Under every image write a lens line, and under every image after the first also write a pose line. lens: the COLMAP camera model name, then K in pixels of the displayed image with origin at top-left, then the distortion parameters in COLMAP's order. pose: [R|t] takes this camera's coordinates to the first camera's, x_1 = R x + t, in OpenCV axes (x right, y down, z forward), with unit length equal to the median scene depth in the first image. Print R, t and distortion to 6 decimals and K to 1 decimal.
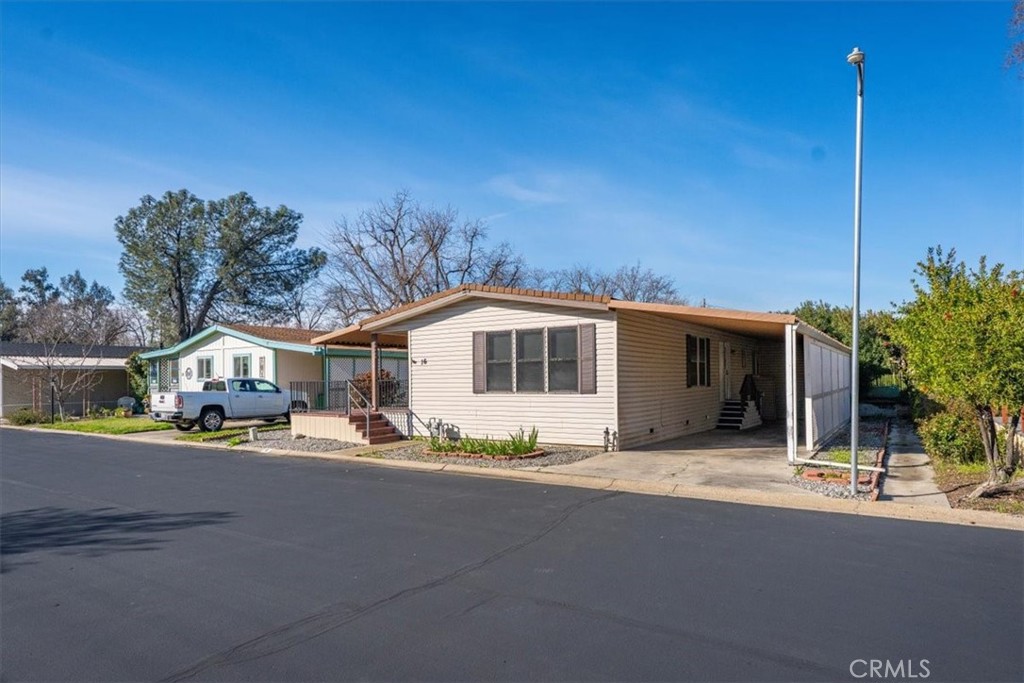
lens RADIAL K [[577.3, 0, 511.3], [0, 577.3, 380.5], [0, 0, 1]] dist [0.026871, 0.000415]
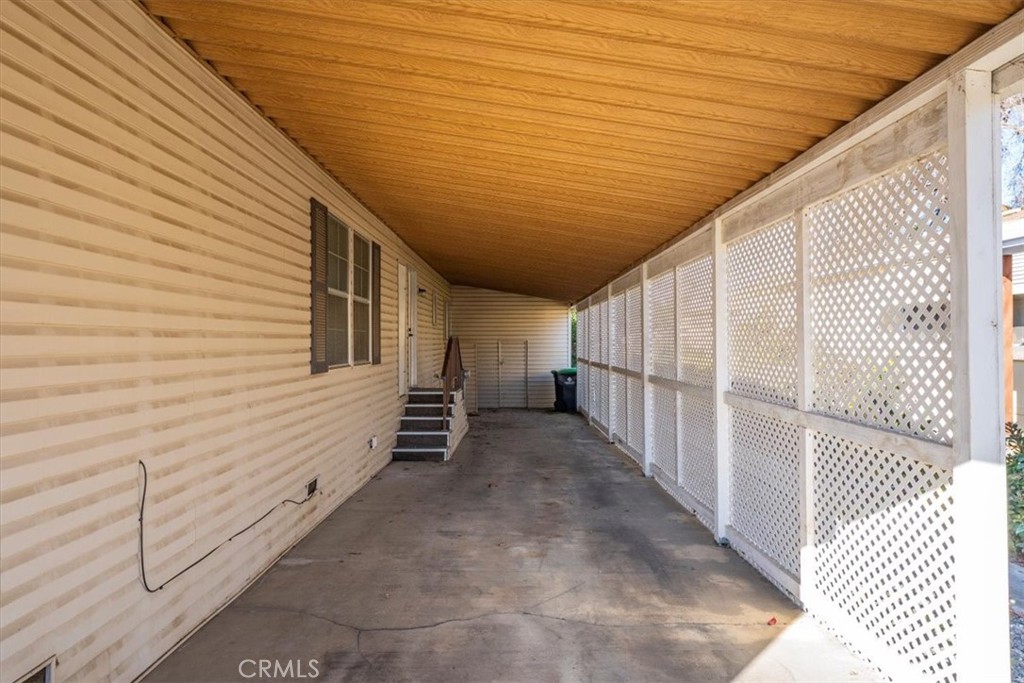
lens RADIAL K [[566.6, 0, 517.1], [0, 566.6, 338.0], [0, 0, 1]] dist [0.019320, -0.002841]
pose [[0.833197, 0.014511, 0.552785, 0.264272], [-0.006196, 0.999838, -0.016906, -0.002478], [-0.552941, 0.010661, 0.833152, 0.800251]]
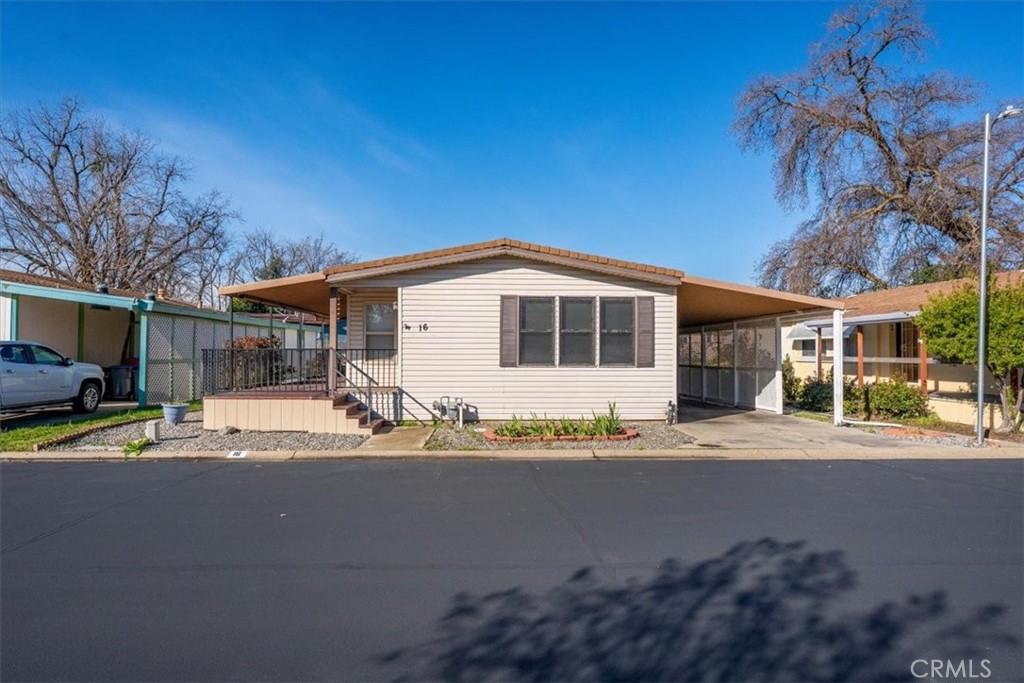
lens RADIAL K [[566.6, 0, 505.4], [0, 566.6, 339.8], [0, 0, 1]] dist [0.019320, -0.002841]
pose [[0.815571, 0.030937, 0.577829, -0.547738], [-0.013006, 0.999298, -0.035145, 0.011850], [-0.578511, 0.021147, 0.815401, 0.307749]]
